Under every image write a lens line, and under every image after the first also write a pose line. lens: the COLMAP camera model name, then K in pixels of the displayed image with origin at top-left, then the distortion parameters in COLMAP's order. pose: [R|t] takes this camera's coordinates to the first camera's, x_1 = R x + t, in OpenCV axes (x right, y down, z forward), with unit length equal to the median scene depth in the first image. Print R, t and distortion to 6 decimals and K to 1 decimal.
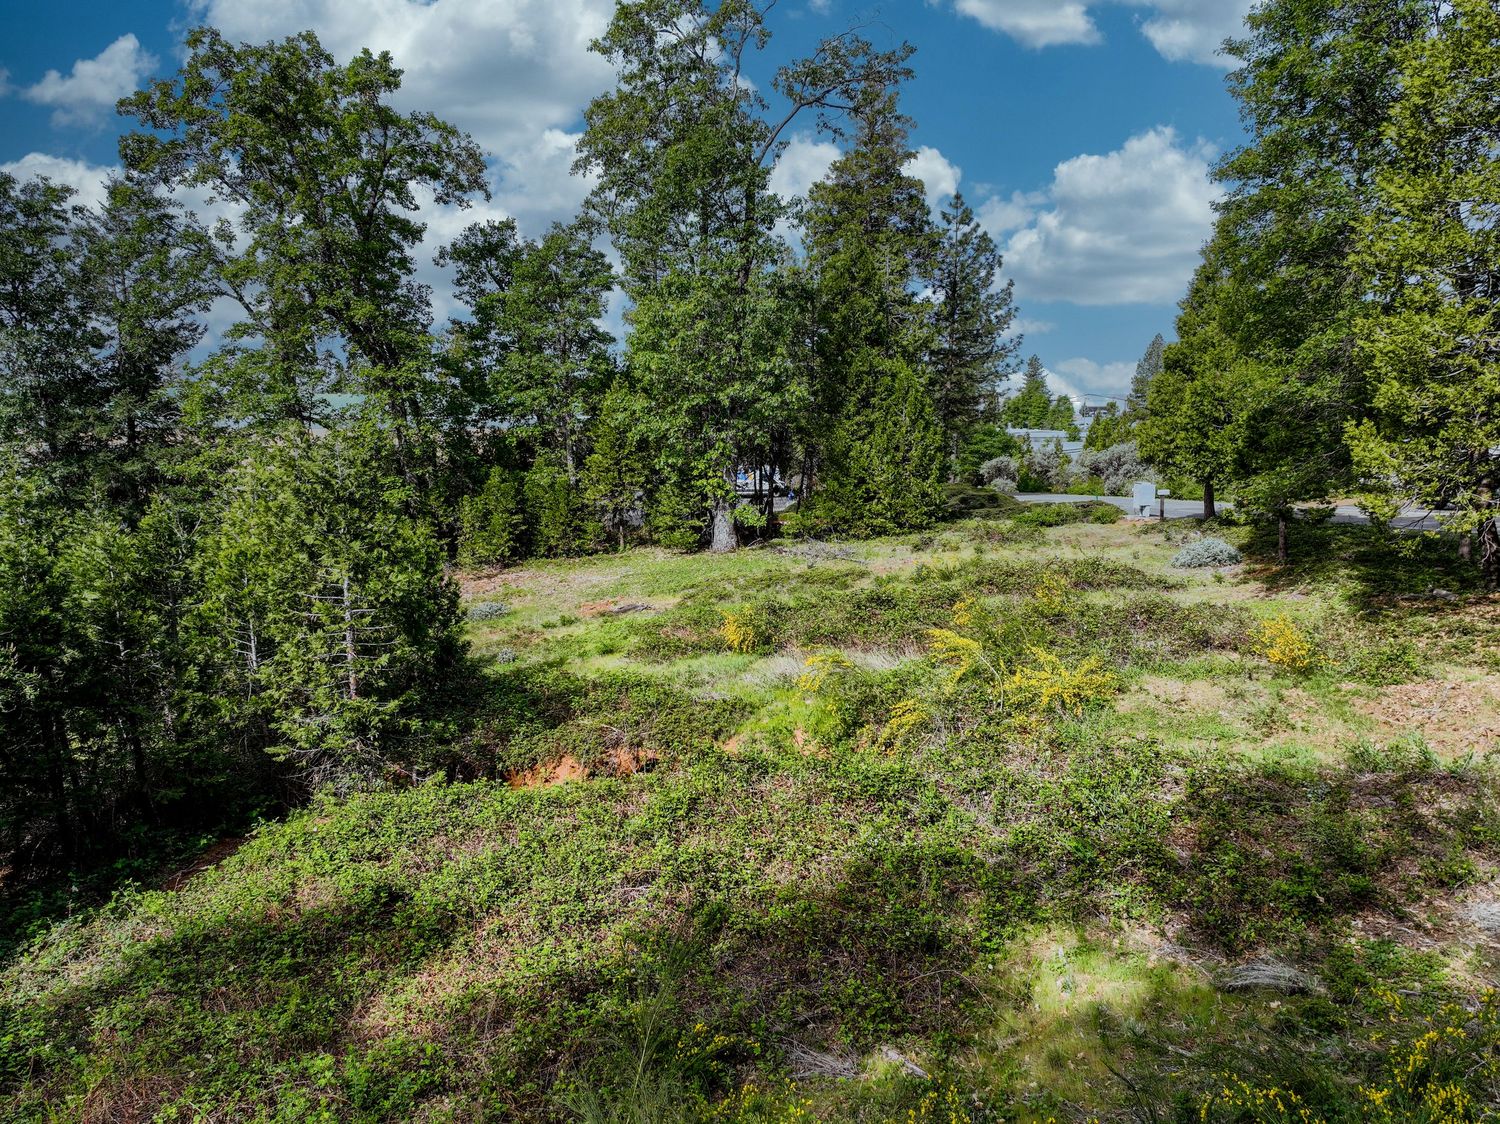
lens RADIAL K [[1048.4, 0, 751.5], [0, 1048.4, 565.3], [0, 0, 1]] dist [-0.004470, 0.020239]
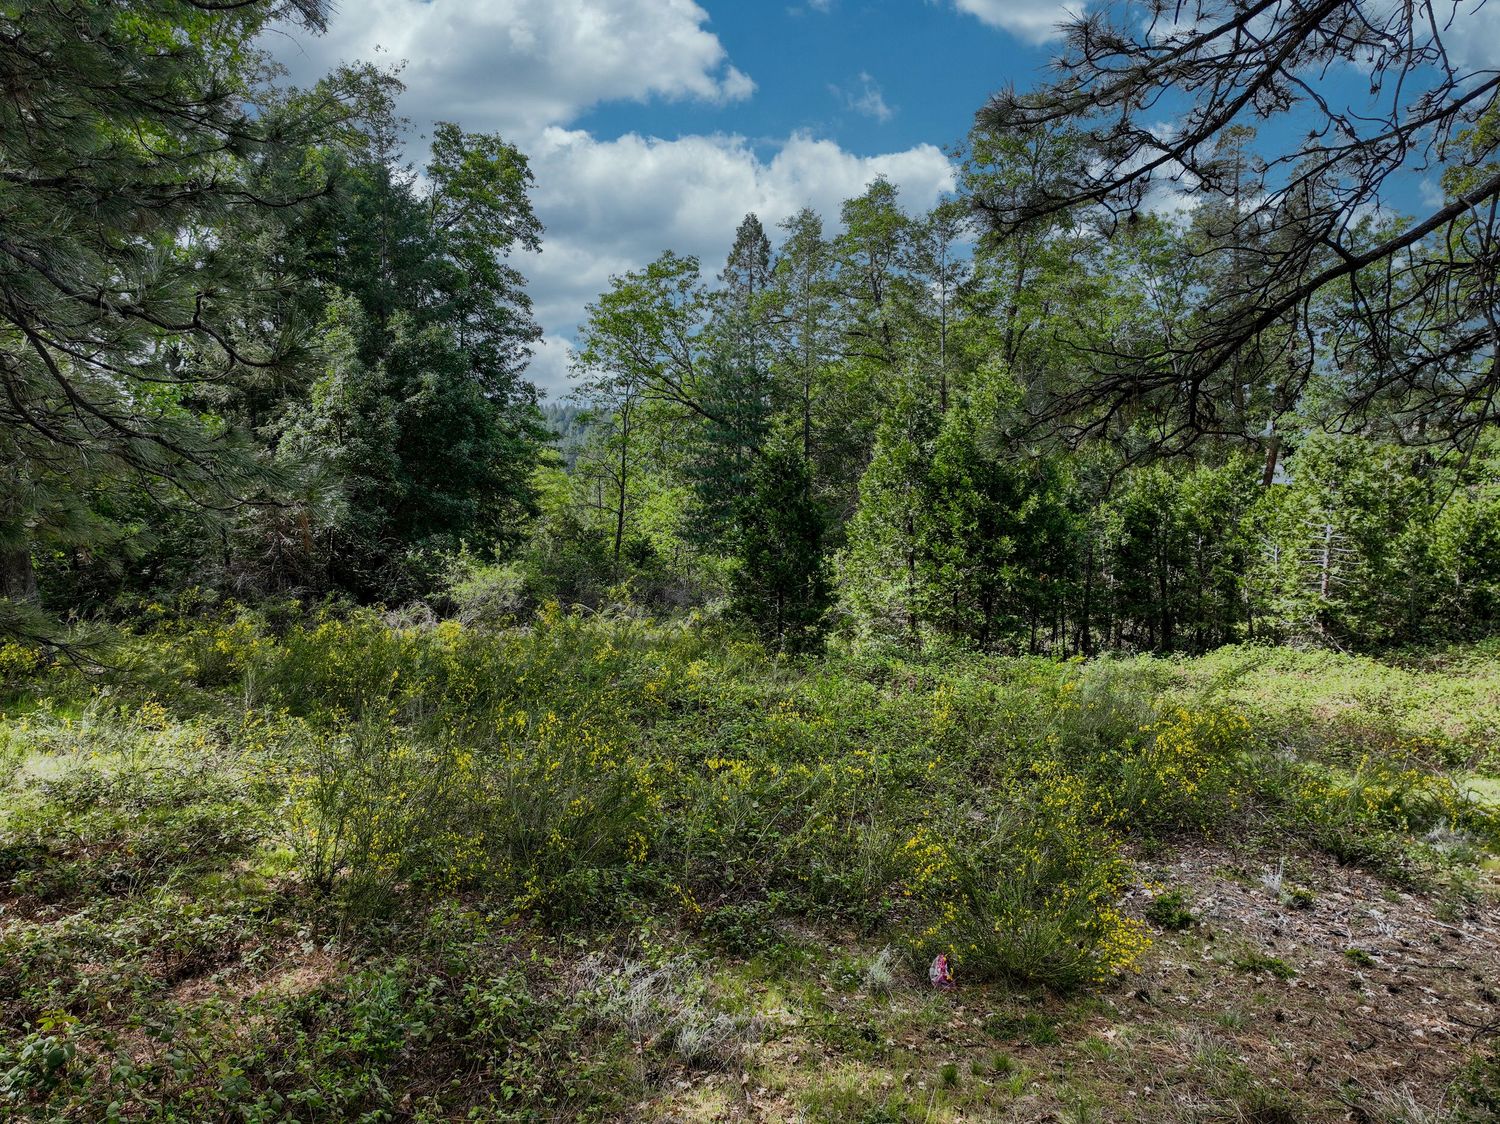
lens RADIAL K [[1048.4, 0, 751.1], [0, 1048.4, 563.4], [0, 0, 1]] dist [-0.004470, 0.020239]
pose [[0.351643, 0.146324, -0.924628, 0.275430], [-0.140217, 0.984799, 0.102521, 0.017365], [0.925574, 0.093598, 0.366814, -0.117492]]
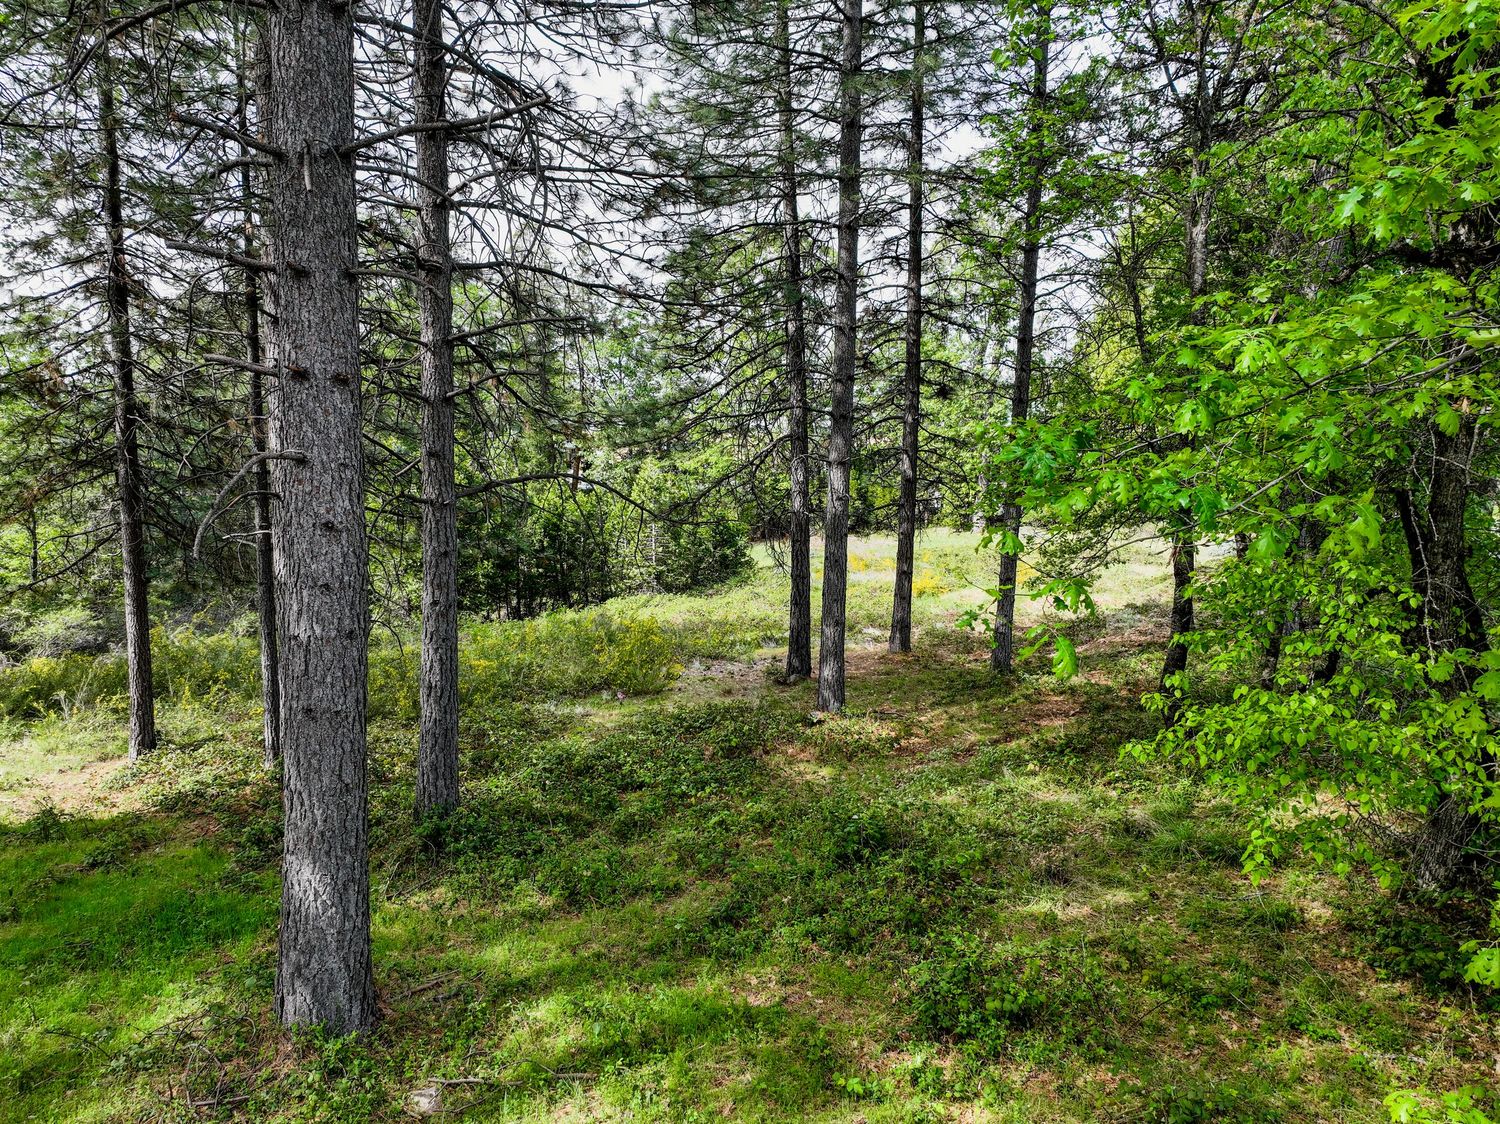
lens RADIAL K [[1048.4, 0, 743.4], [0, 1048.4, 563.1], [0, 0, 1]] dist [-0.004470, 0.020239]
pose [[0.852732, 0.080279, -0.516143, 0.449310], [-0.076110, 0.996670, 0.029276, 0.012467], [0.516774, 0.014319, 0.856002, -0.432446]]
